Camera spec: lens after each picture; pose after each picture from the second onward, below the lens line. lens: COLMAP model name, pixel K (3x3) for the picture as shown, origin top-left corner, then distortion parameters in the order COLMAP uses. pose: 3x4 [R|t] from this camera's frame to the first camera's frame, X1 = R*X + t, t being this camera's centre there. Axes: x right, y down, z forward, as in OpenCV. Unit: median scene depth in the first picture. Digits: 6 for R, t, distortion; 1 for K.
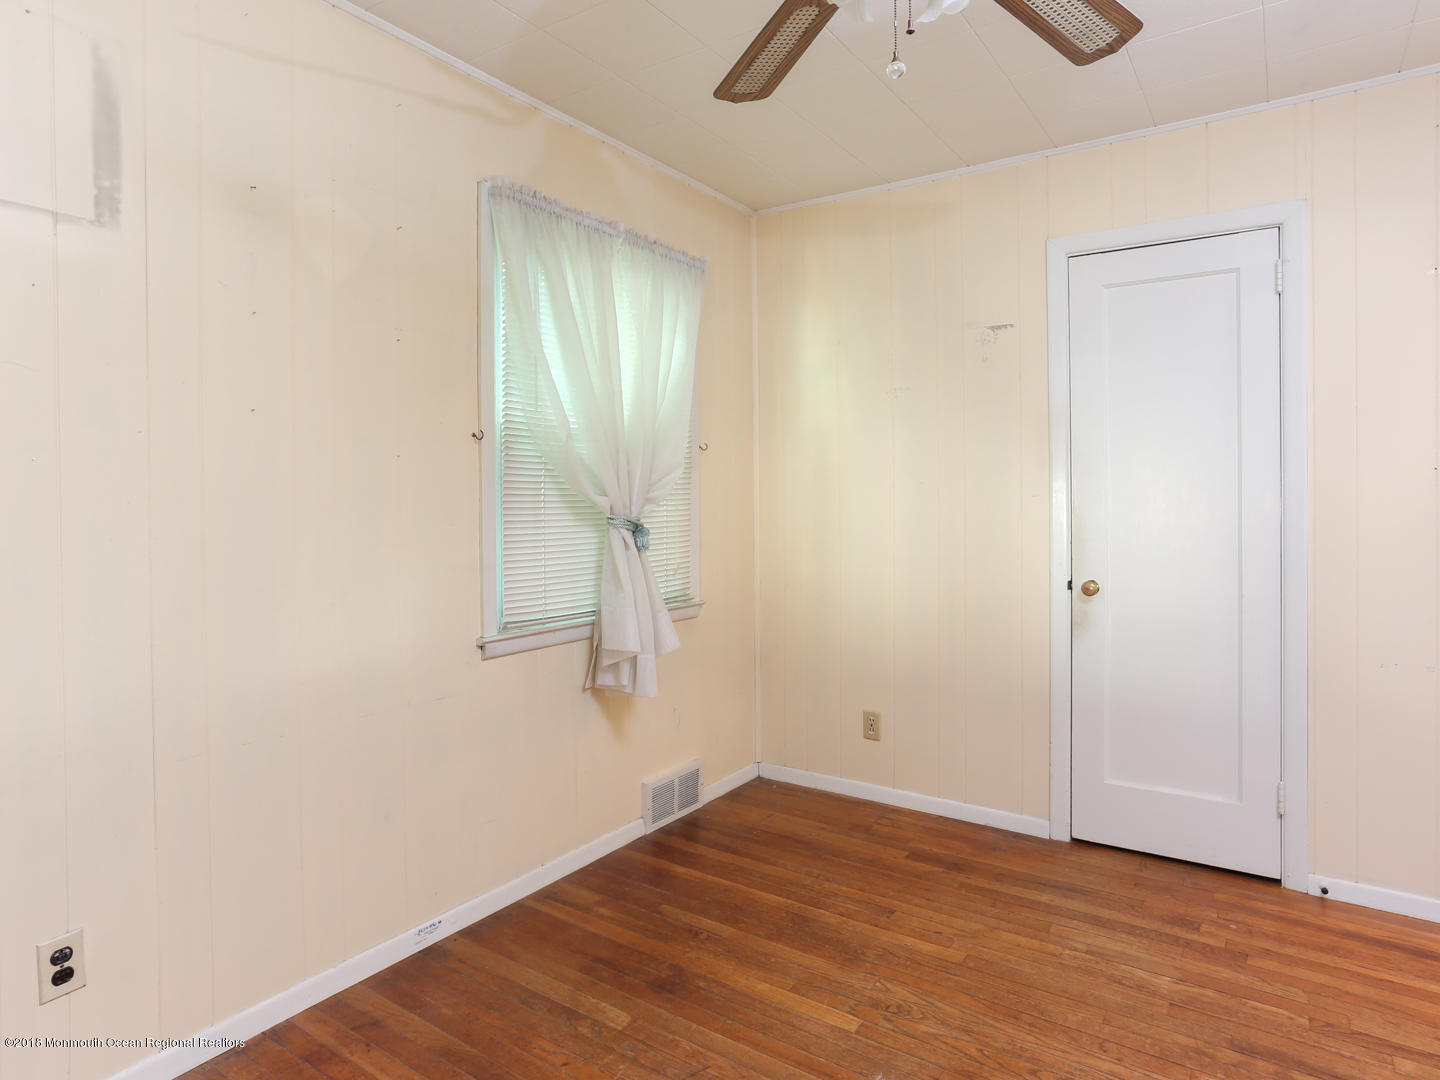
lens RADIAL K [[855.5, 0, 720.9], [0, 855.5, 510.5], [0, 0, 1]] dist [-0.002774, 0.000645]
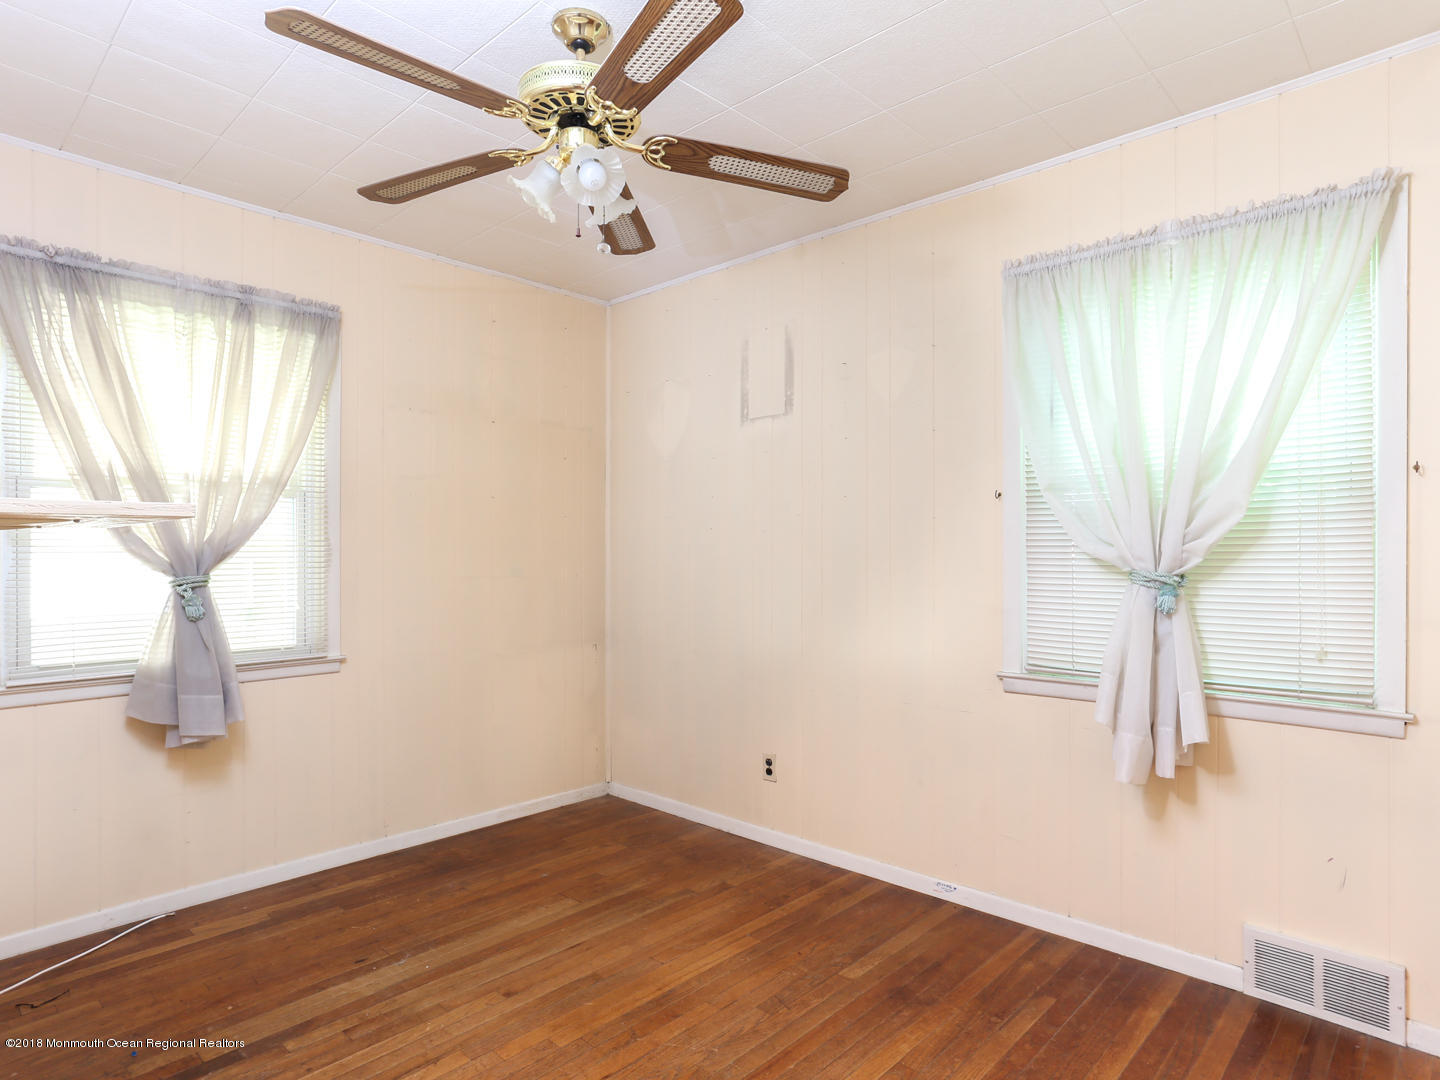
lens RADIAL K [[802.6, 0, 679.7], [0, 802.6, 556.0], [0, 0, 1]] dist [-0.051769, 0.027040]
pose [[-0.183494, 0.008797, -0.982982, 0.936173], [-0.015502, 0.999810, 0.011842, -0.012046], [0.982899, 0.017411, -0.183322, 0.862848]]
